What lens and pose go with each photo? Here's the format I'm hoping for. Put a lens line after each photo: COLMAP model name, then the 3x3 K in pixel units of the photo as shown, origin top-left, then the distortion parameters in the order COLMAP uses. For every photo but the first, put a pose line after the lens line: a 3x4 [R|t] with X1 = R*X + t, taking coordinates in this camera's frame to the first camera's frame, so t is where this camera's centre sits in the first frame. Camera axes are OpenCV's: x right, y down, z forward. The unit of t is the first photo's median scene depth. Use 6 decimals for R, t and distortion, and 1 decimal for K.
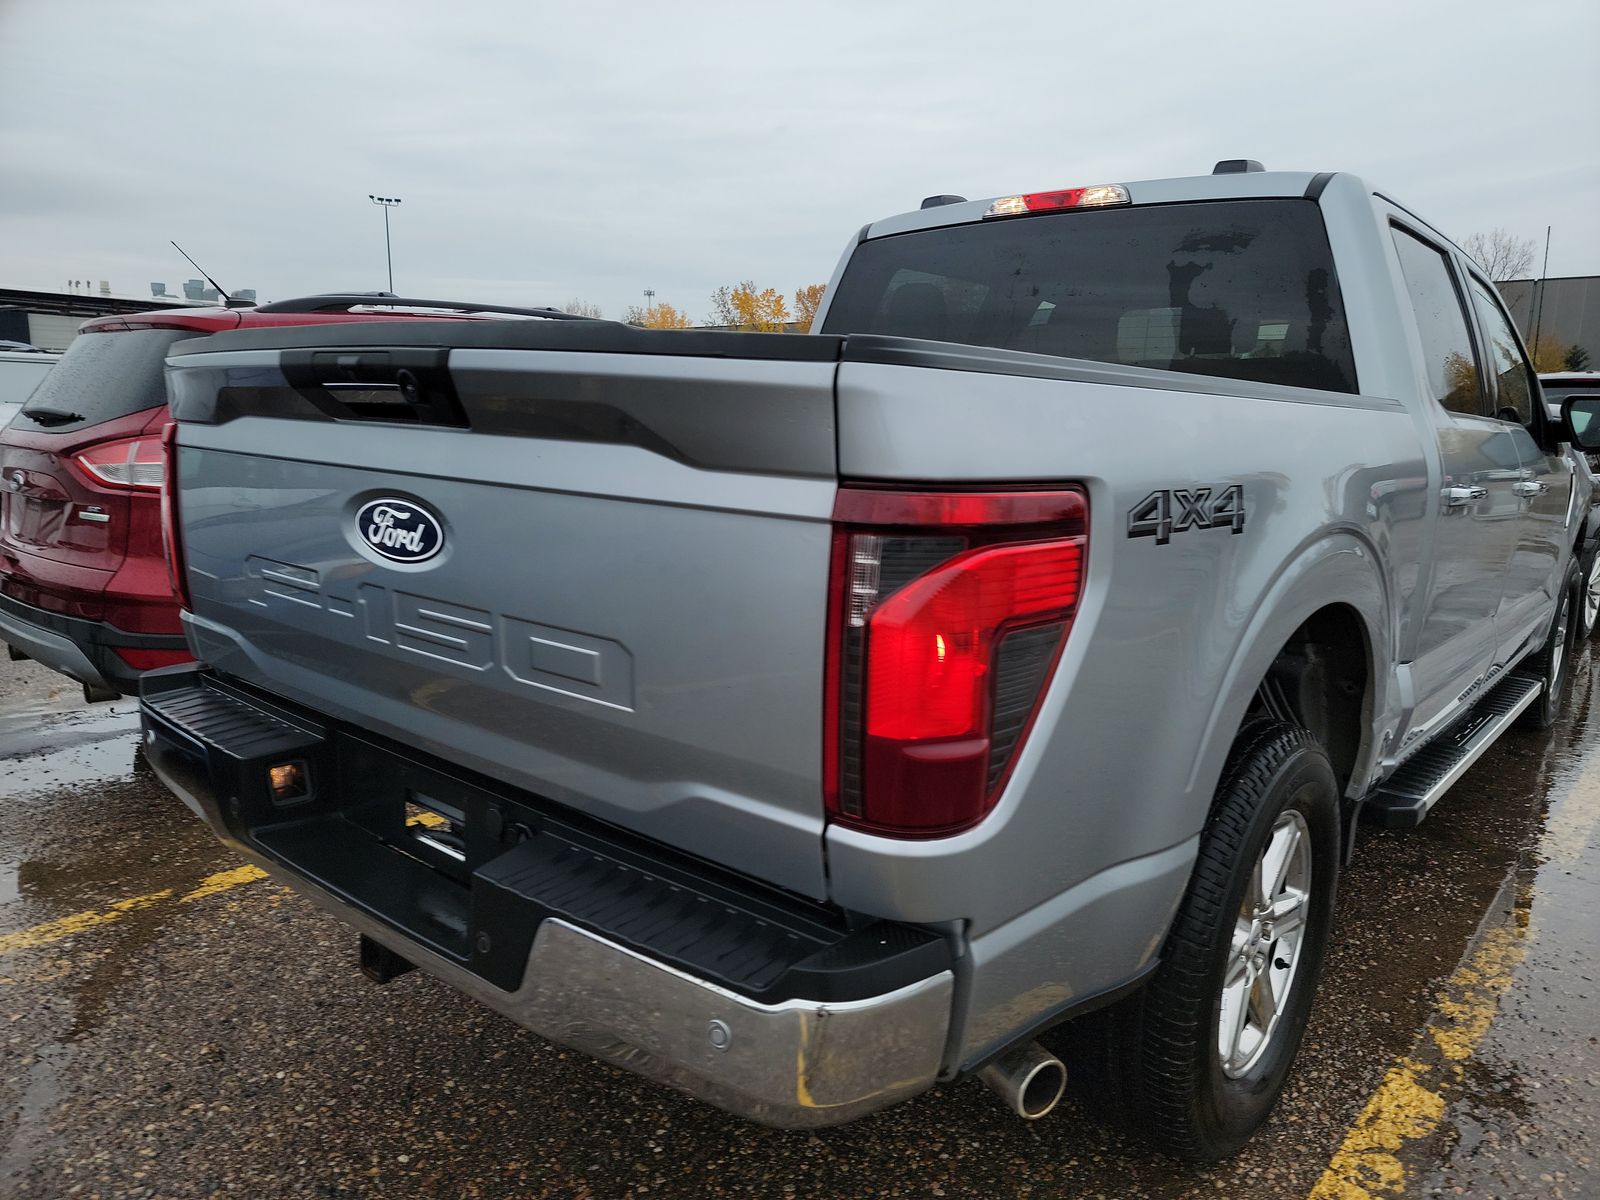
lens RADIAL K [[1124.2, 0, 800.3], [0, 1124.2, 596.7], [0, 0, 1]] dist [0.063571, -0.002812]
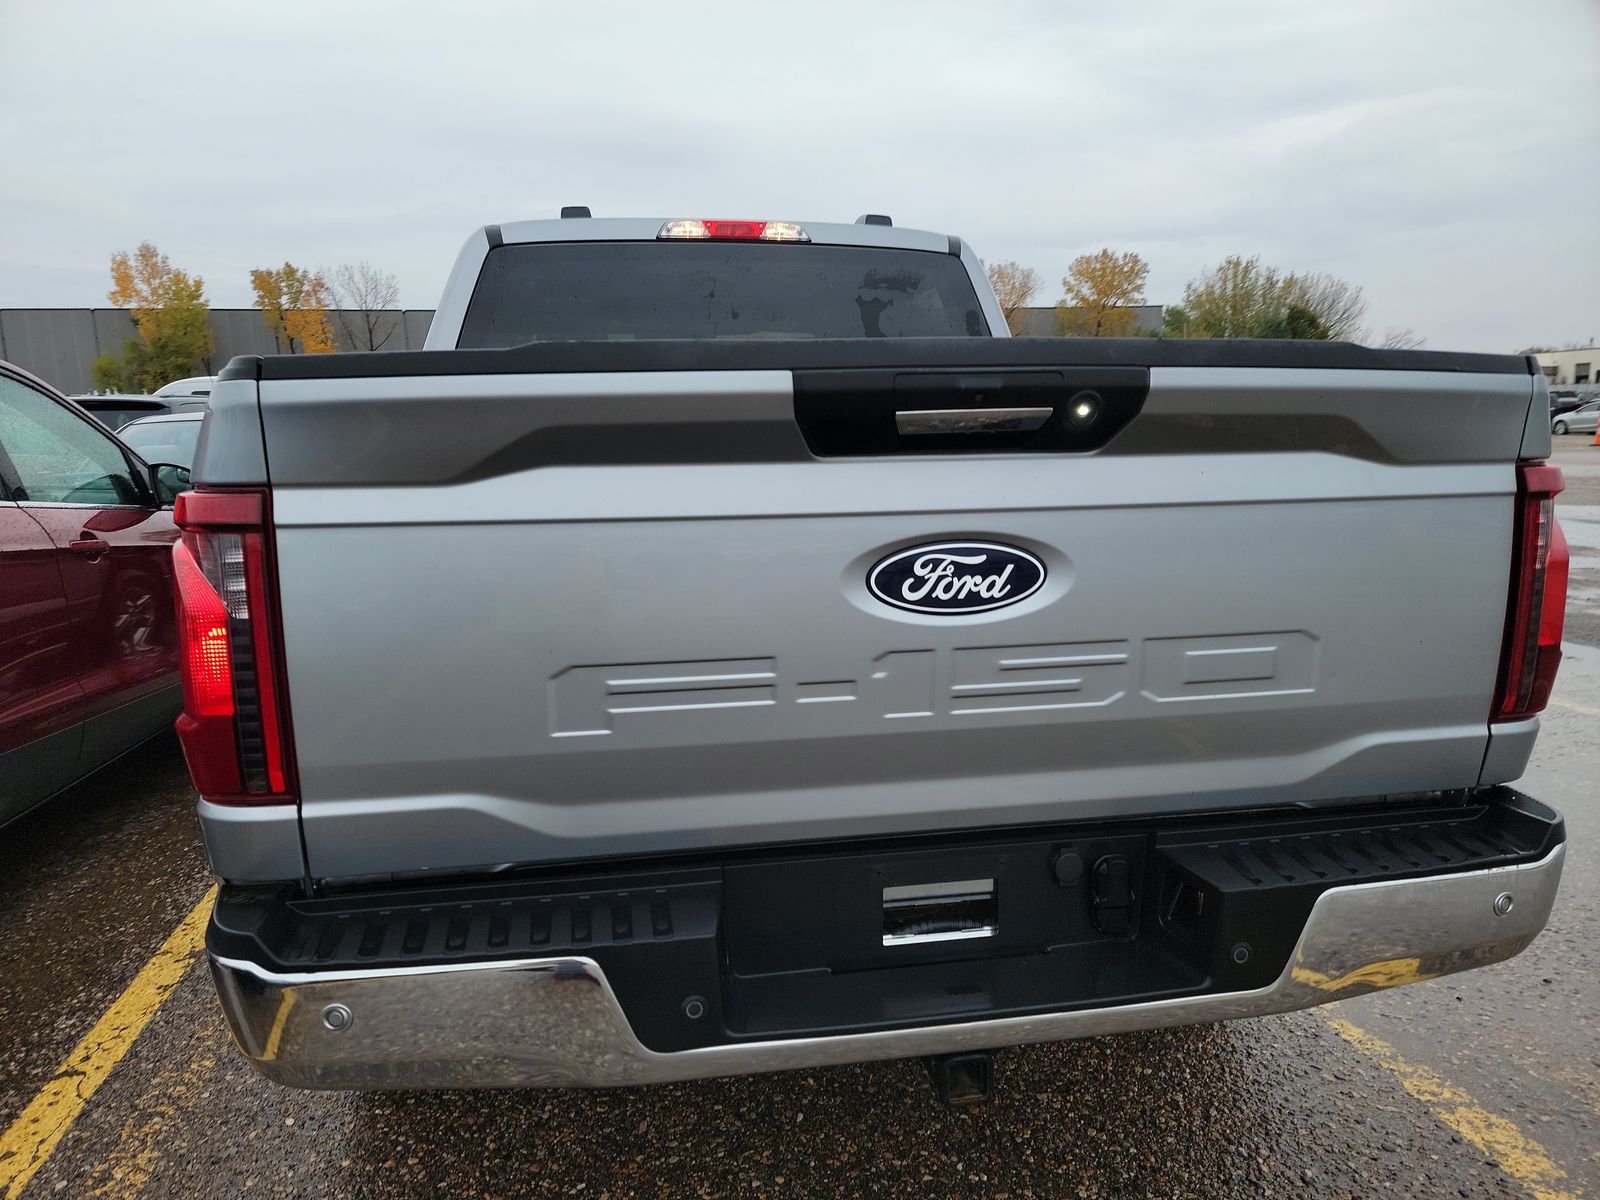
lens RADIAL K [[1129.2, 0, 800.9], [0, 1129.2, 608.1], [0, 0, 1]] dist [0.060033, -0.001596]
pose [[0.624794, -0.157132, 0.764815, -1.074761], [0.162203, 0.984291, 0.069717, -0.114023], [-0.763756, 0.080497, 0.640467, 0.531614]]
